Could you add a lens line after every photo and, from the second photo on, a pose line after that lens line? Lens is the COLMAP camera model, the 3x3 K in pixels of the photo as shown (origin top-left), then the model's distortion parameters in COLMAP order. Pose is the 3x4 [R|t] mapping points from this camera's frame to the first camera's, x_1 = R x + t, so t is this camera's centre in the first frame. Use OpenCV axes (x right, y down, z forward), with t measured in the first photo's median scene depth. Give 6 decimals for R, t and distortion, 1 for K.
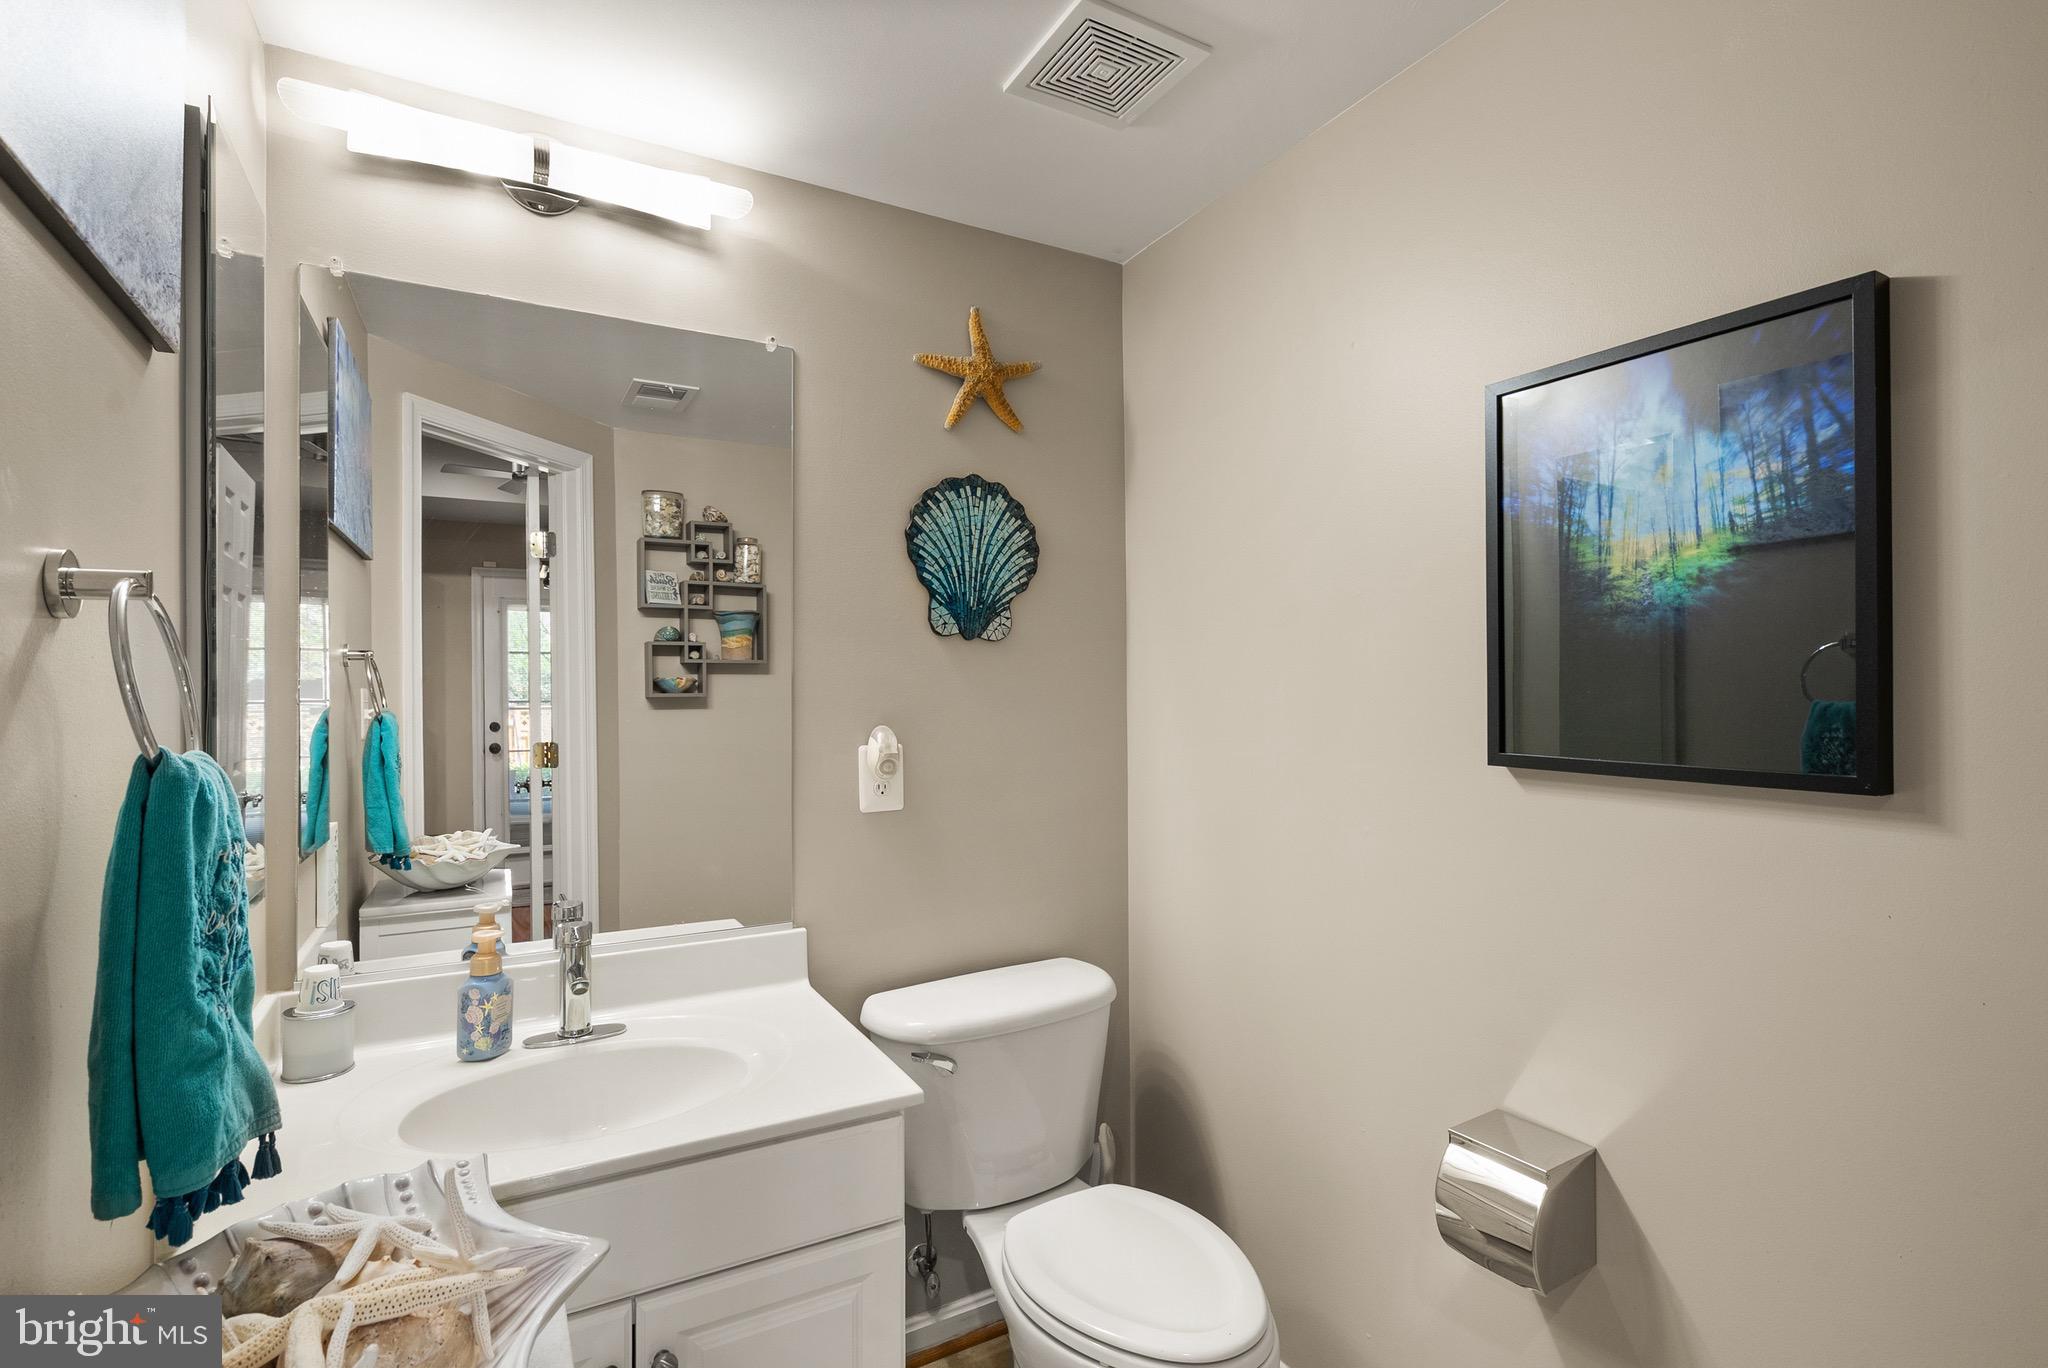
lens RADIAL K [[990.4, 0, 1023.4], [0, 990.4, 686.1], [0, 0, 1]] dist [-0.002438, 0.002972]
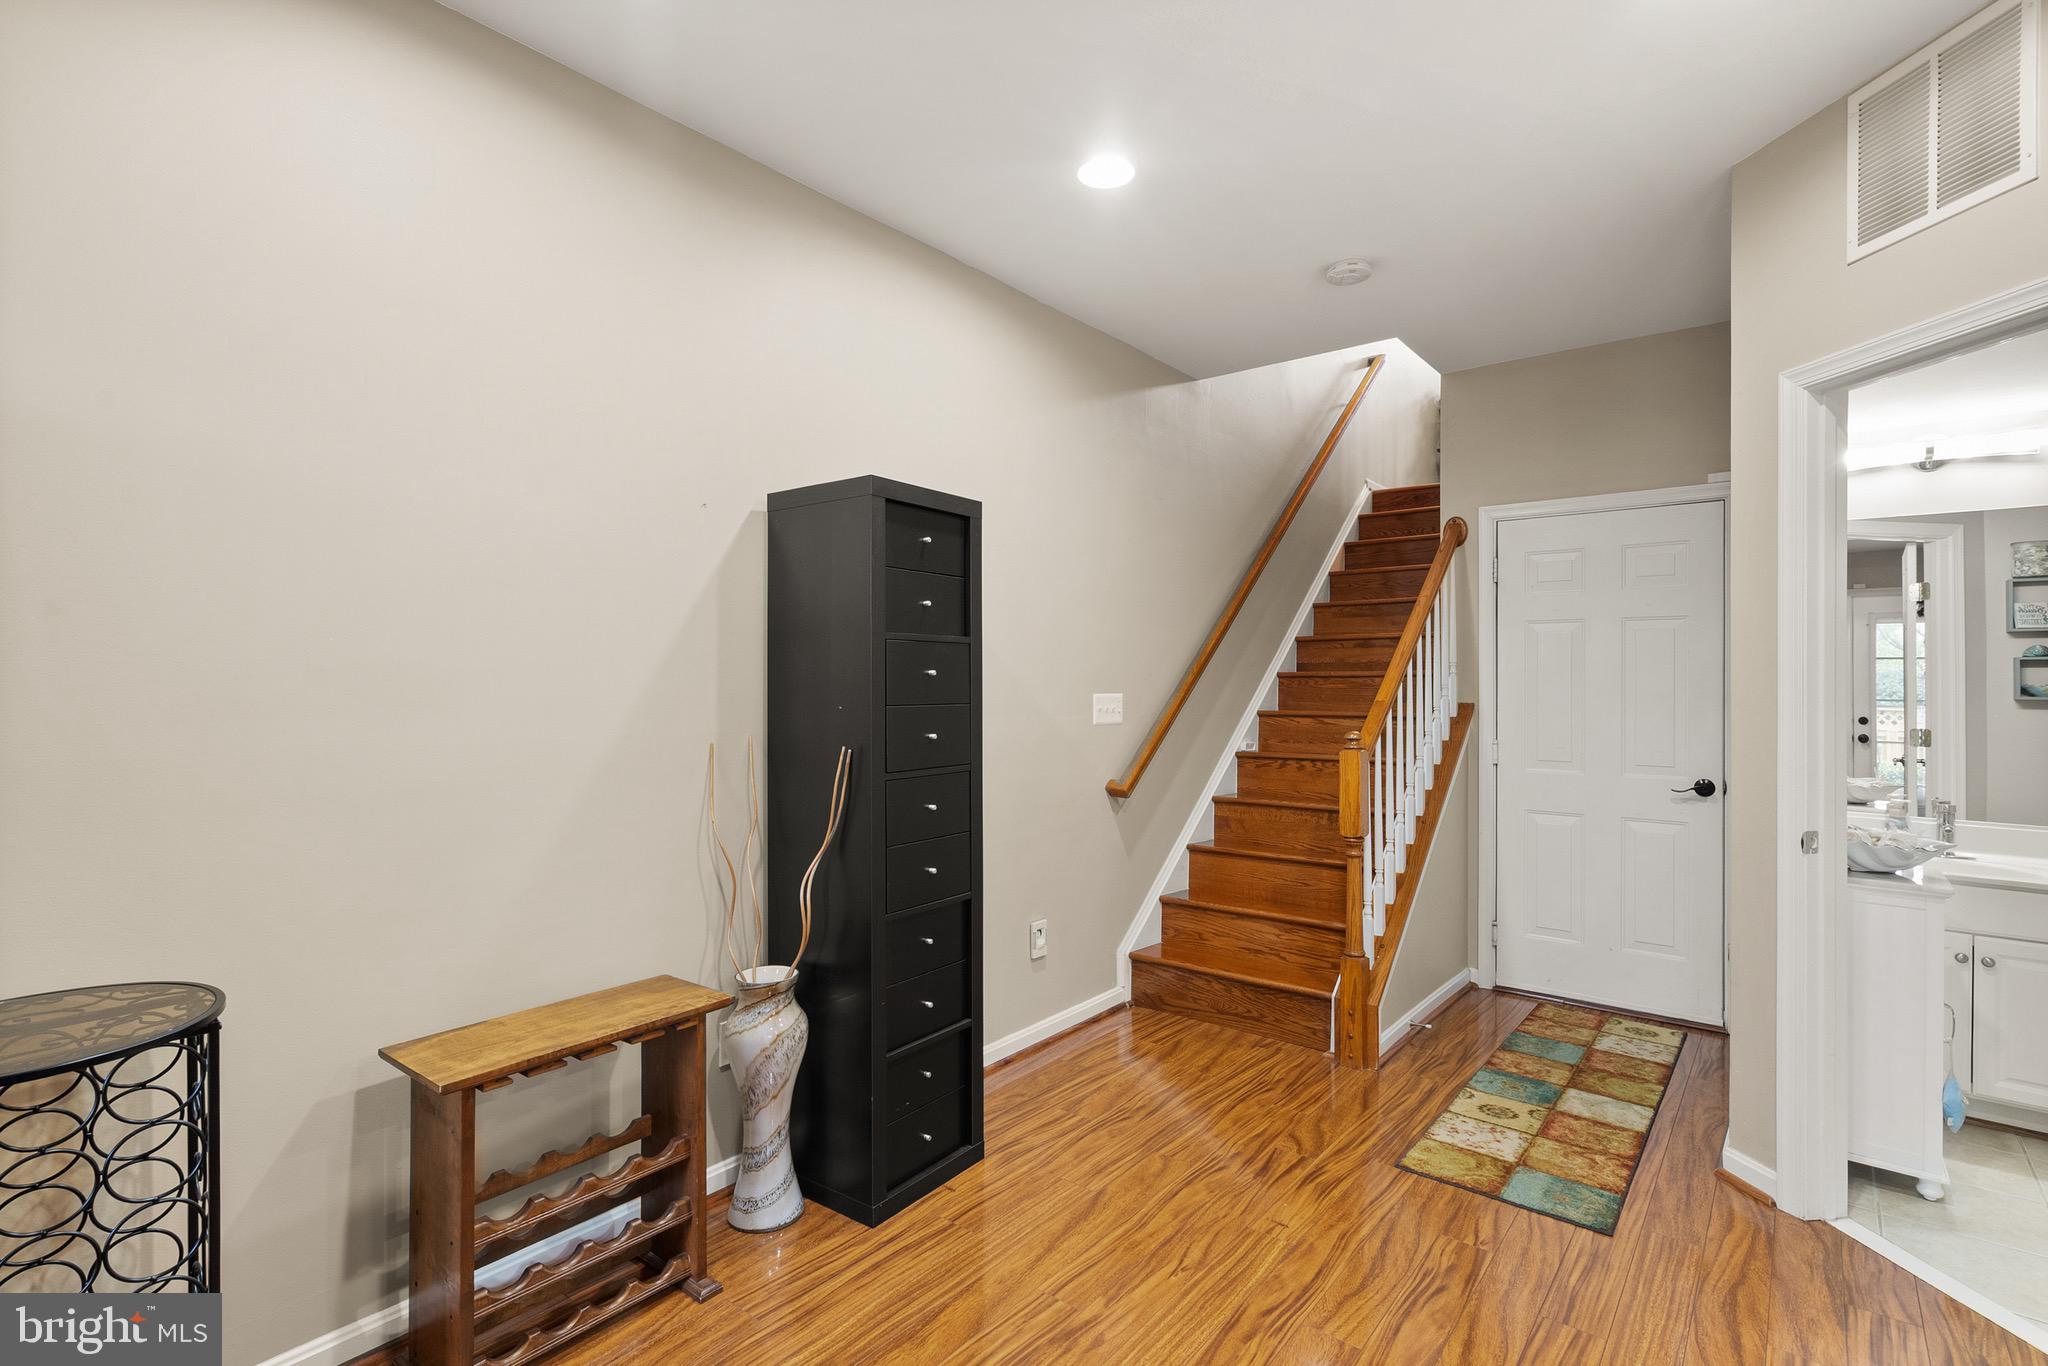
lens RADIAL K [[990.4, 0, 1016.0], [0, 990.4, 673.8], [0, 0, 1]] dist [-0.002438, 0.002972]
pose [[0.383941, 0.000116, -0.923357, 0.325028], [-0.008269, 0.999960, -0.003313, -0.007590], [0.923320, 0.008907, 0.383927, -0.729590]]
